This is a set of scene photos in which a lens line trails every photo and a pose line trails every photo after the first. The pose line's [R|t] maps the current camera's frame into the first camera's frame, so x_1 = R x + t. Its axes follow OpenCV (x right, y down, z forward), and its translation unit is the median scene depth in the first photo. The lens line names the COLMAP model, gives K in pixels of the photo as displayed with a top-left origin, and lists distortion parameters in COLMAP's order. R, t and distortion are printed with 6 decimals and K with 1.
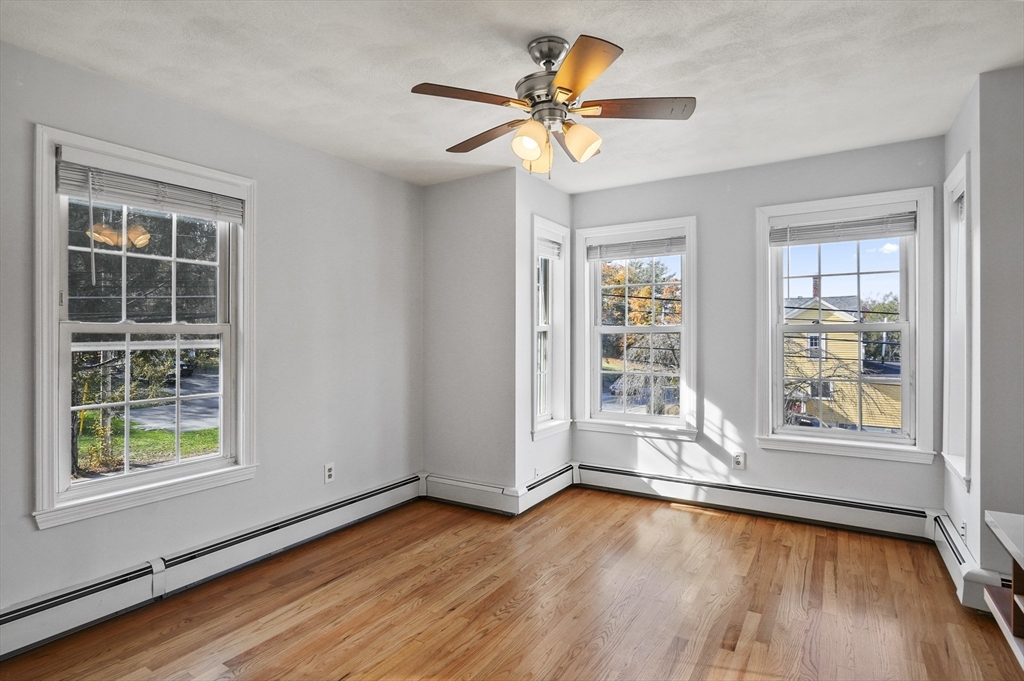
lens RADIAL K [[520.1, 0, 491.9], [0, 520.1, 332.8], [0, 0, 1]] dist [-0.022829, 0.005056]
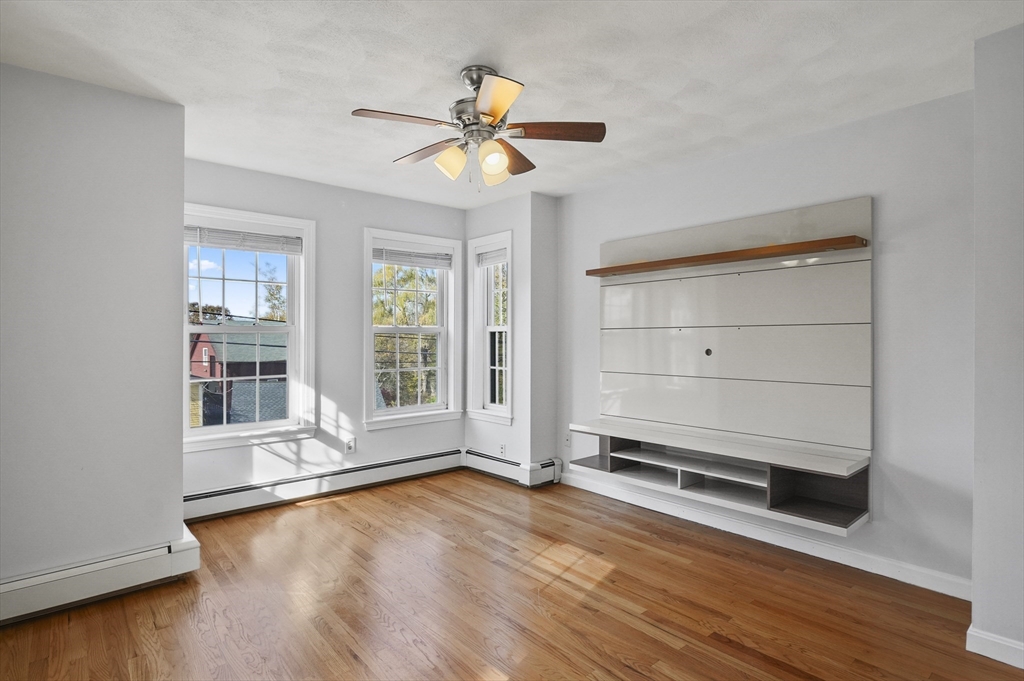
lens RADIAL K [[520.1, 0, 523.4], [0, 520.1, 337.9], [0, 0, 1]] dist [-0.022829, 0.005056]
pose [[0.269685, 0.001475, 0.962948, -0.507751], [-0.003754, 0.999993, -0.000481, 0.008882], [-0.962941, -0.003485, 0.269688, 0.319121]]
